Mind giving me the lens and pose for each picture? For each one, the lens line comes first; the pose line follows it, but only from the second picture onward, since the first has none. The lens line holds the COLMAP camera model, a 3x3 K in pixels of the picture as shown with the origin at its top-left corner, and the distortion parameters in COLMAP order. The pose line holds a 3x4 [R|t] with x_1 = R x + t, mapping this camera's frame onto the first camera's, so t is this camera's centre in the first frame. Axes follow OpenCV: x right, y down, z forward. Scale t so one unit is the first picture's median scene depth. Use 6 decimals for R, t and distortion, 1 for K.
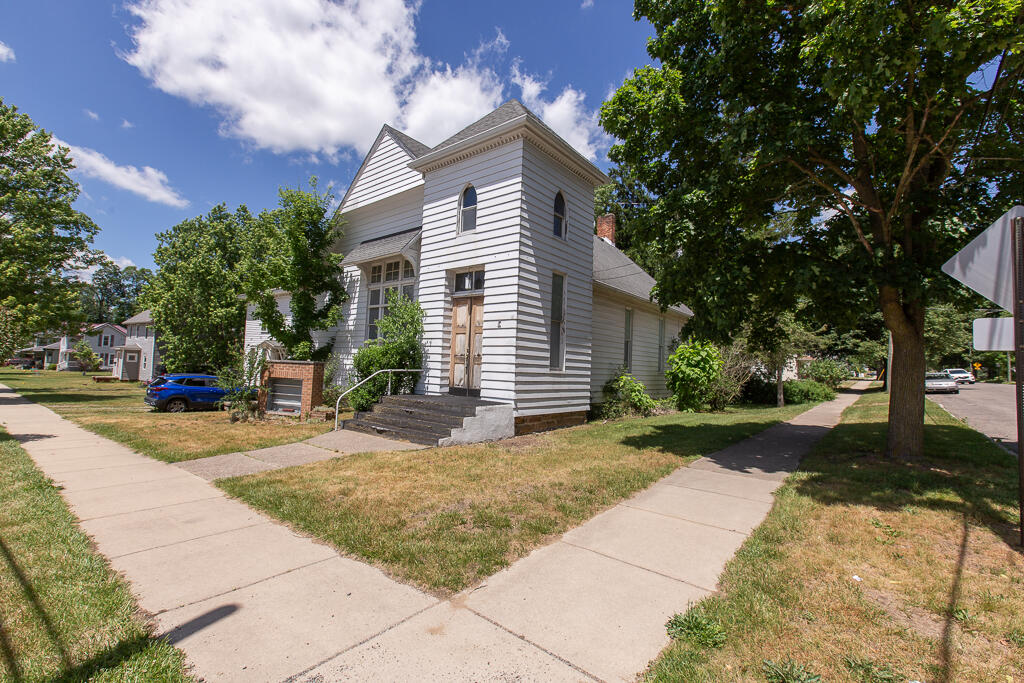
lens RADIAL K [[448.4, 0, 508.9], [0, 448.4, 337.7], [0, 0, 1]] dist [0.001154, -0.000061]
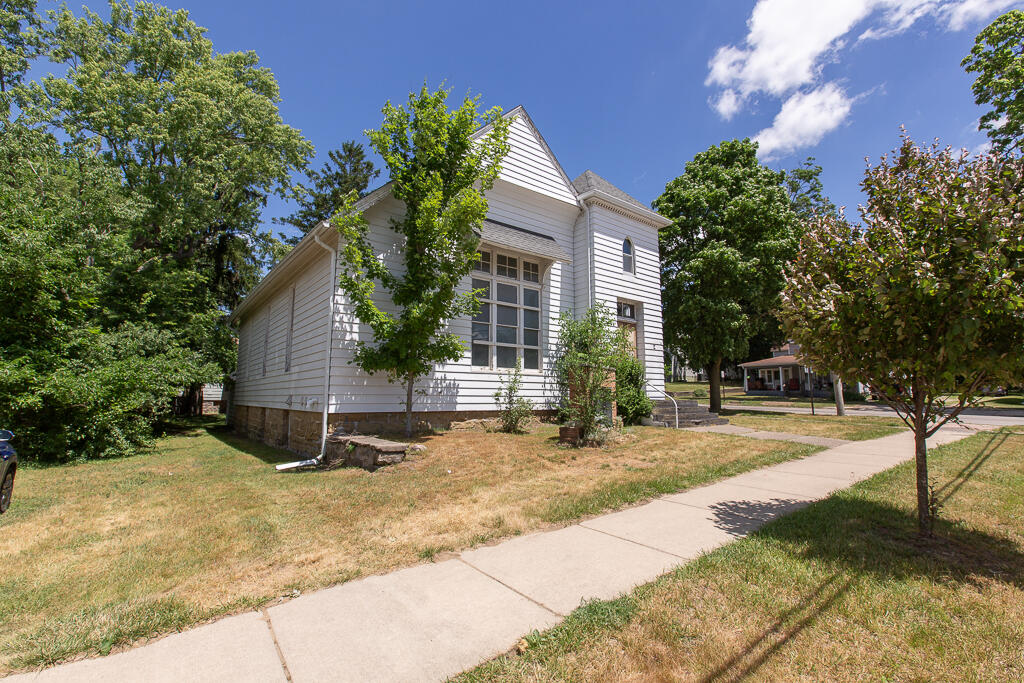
lens RADIAL K [[448.4, 0, 508.9], [0, 448.4, 337.7], [0, 0, 1]] dist [0.001154, -0.000061]
pose [[0.237555, 0.085731, 0.967584, -1.617822], [-0.066504, 0.995196, -0.071850, 0.080233], [-0.969095, -0.047279, 0.242115, 1.141605]]
